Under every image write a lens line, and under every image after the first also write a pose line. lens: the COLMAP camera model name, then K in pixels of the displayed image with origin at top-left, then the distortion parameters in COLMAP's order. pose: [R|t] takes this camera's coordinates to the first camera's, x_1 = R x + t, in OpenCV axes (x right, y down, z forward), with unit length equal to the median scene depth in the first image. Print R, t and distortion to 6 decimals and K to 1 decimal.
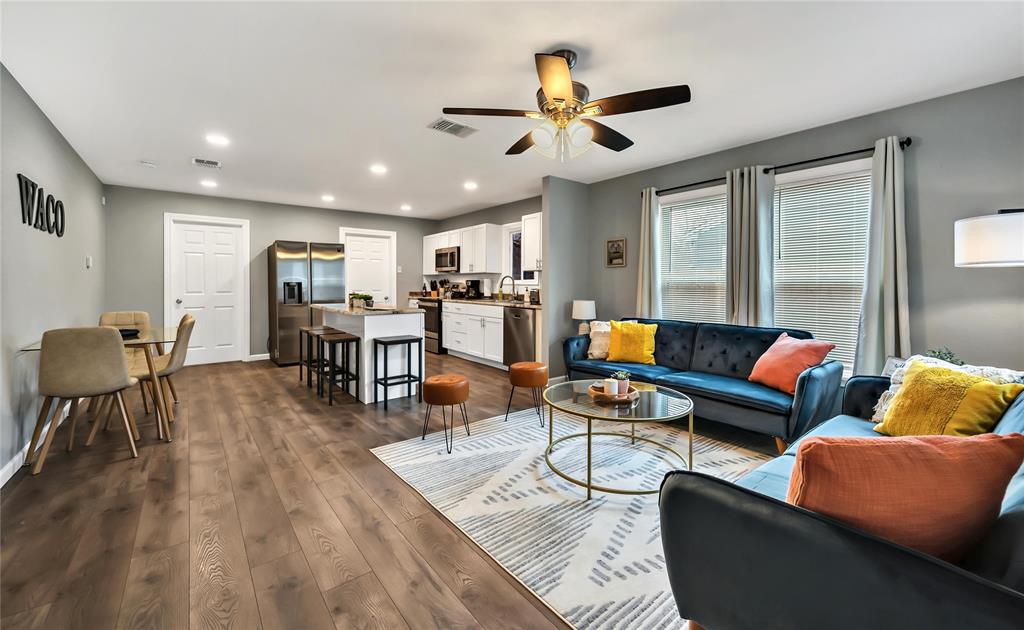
lens RADIAL K [[408.5, 0, 516.8], [0, 408.5, 284.7], [0, 0, 1]] dist [-0.001208, -0.000139]
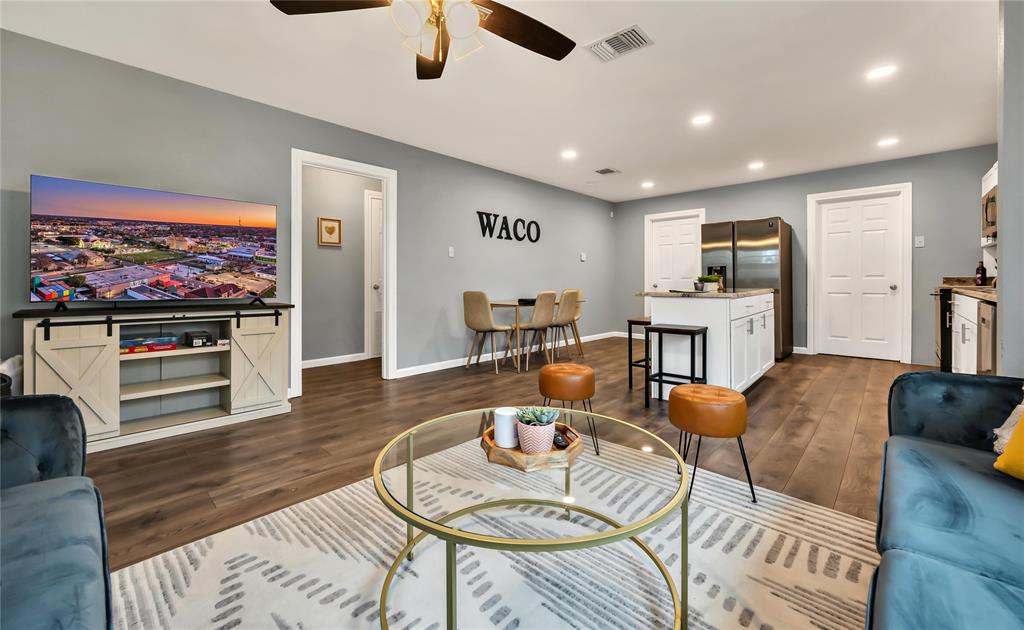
lens RADIAL K [[408.5, 0, 516.8], [0, 408.5, 284.7], [0, 0, 1]] dist [-0.001208, -0.000139]
pose [[0.134079, 0.001502, -0.990970, 0.289495], [0.004812, 0.999986, 0.002167, 0.028483], [0.990959, -0.005059, 0.134070, 0.368812]]
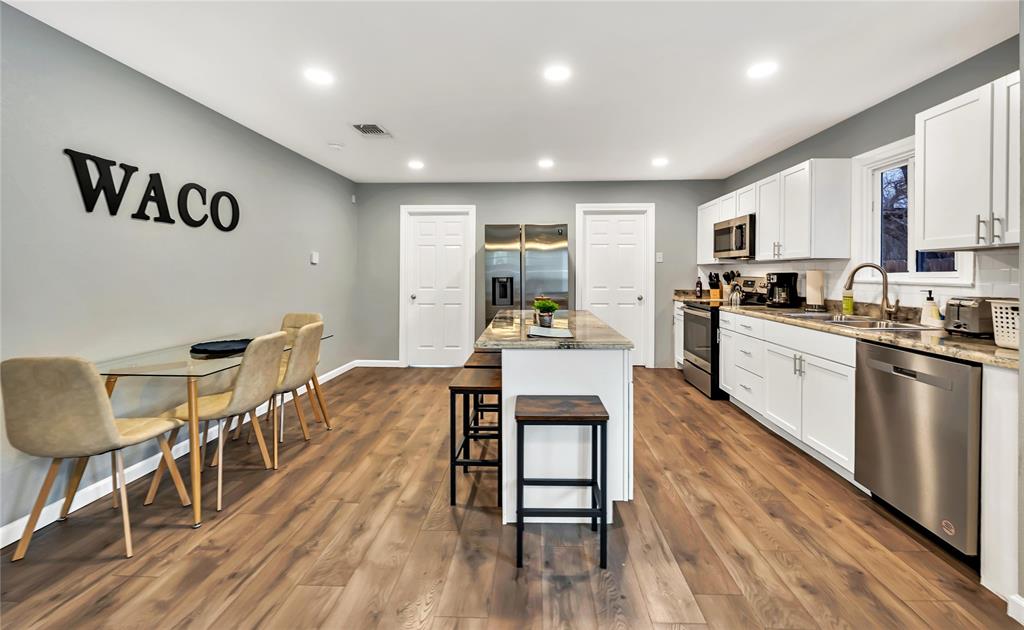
lens RADIAL K [[405.0, 0, 521.9], [0, 405.0, 273.9], [0, 0, 1]] dist [0.000219, -0.000086]
pose [[0.751752, -0.003117, -0.659438, -0.013464], [0.002578, 0.999995, -0.001788, -0.010145], [0.659440, -0.000356, 0.751757, 0.396545]]
